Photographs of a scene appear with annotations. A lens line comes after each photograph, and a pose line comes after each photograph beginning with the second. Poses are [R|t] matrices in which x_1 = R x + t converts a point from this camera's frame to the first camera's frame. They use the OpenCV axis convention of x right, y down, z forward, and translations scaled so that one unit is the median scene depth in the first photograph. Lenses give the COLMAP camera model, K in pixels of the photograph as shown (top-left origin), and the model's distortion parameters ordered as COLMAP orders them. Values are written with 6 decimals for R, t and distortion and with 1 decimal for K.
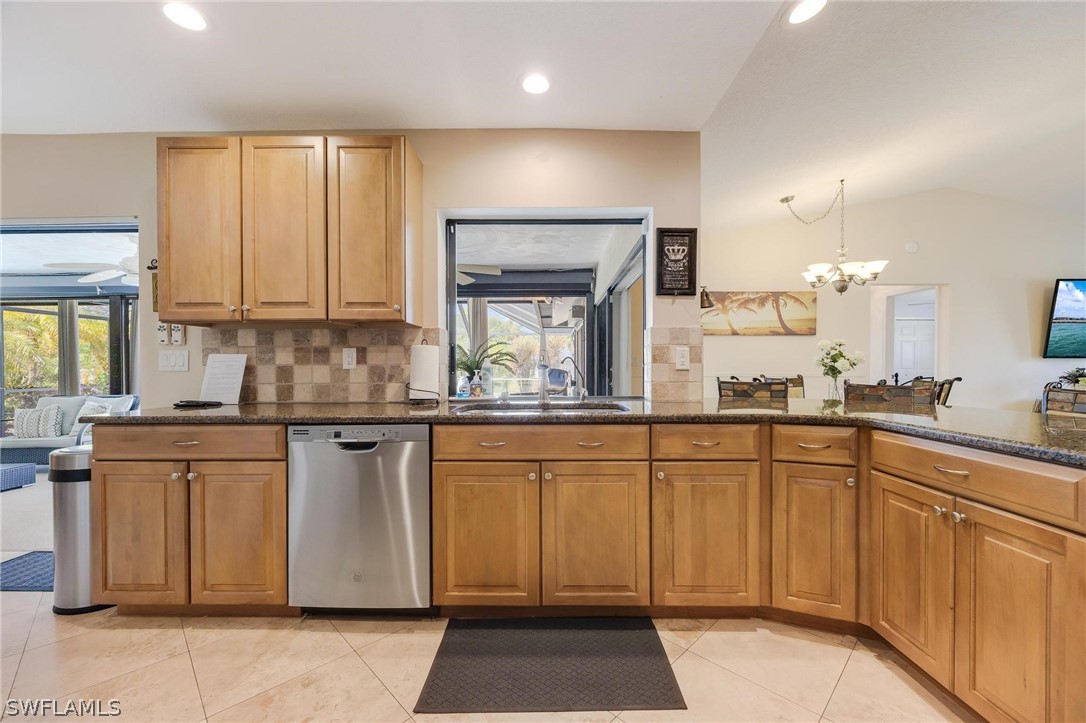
lens RADIAL K [[439.1, 0, 552.3], [0, 439.1, 364.9], [0, 0, 1]] dist [0.002566, -0.000344]
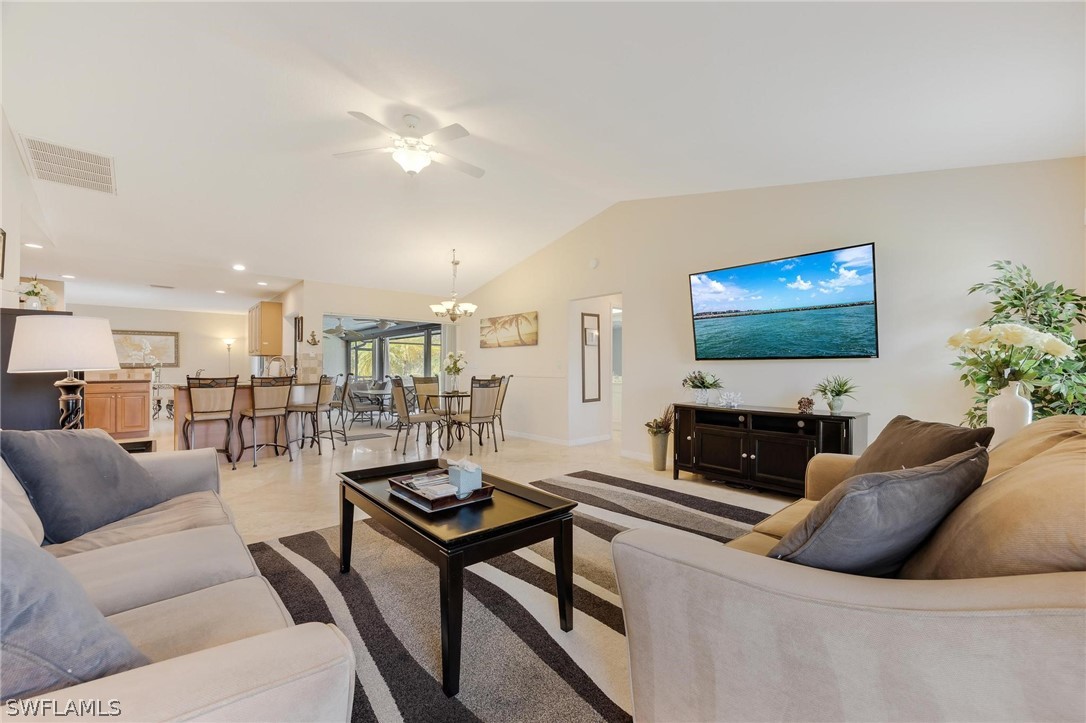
lens RADIAL K [[439.1, 0, 544.2], [0, 439.1, 365.8], [0, 0, 1]] dist [0.002566, -0.000344]
pose [[0.660409, -0.002171, -0.750903, 1.631198], [-0.002009, 0.999987, -0.004658, -0.000269], [0.750903, 0.004584, 0.660396, 0.171578]]
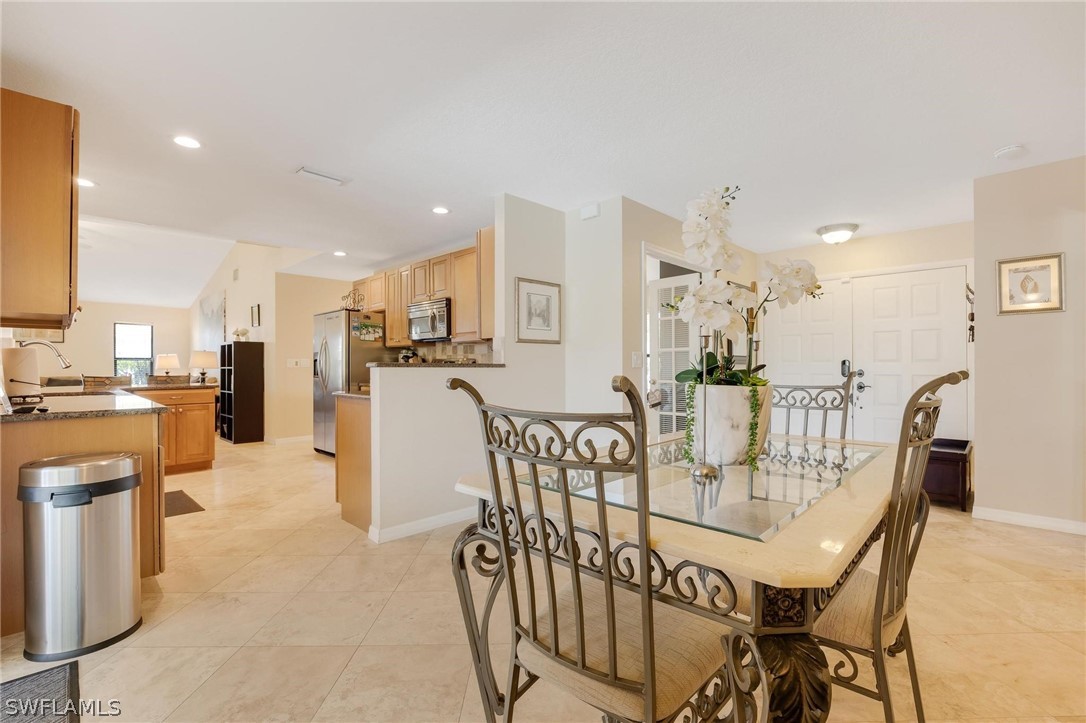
lens RADIAL K [[485.0, 0, 545.9], [0, 485.0, 361.7], [0, 0, 1]] dist [-0.008890, 0.000794]
pose [[-0.715607, 0.010117, 0.698430, -0.990004], [0.003823, 0.999937, -0.010567, 0.005629], [-0.698492, -0.004892, -0.715601, 0.451214]]
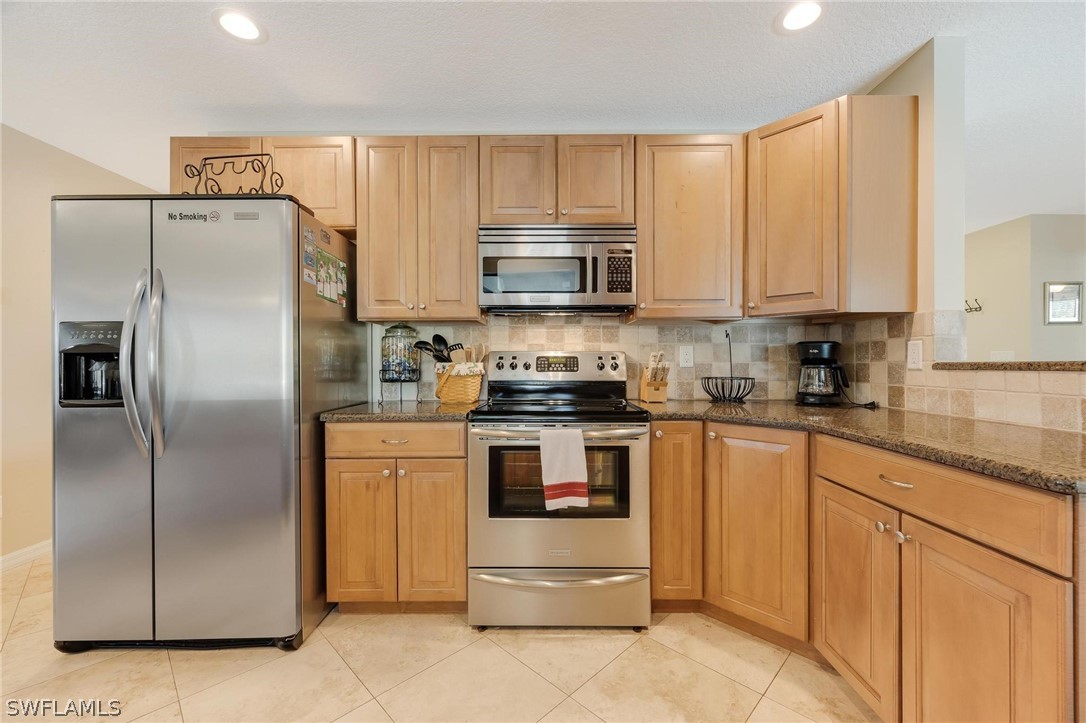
lens RADIAL K [[439.1, 0, 539.7], [0, 439.1, 362.8], [0, 0, 1]] dist [0.002566, -0.000344]
pose [[-0.999983, 0.004941, -0.002978, -0.065993], [0.004940, 0.999988, 0.000238, -0.000942], [0.002979, 0.000224, -0.999996, 0.314942]]
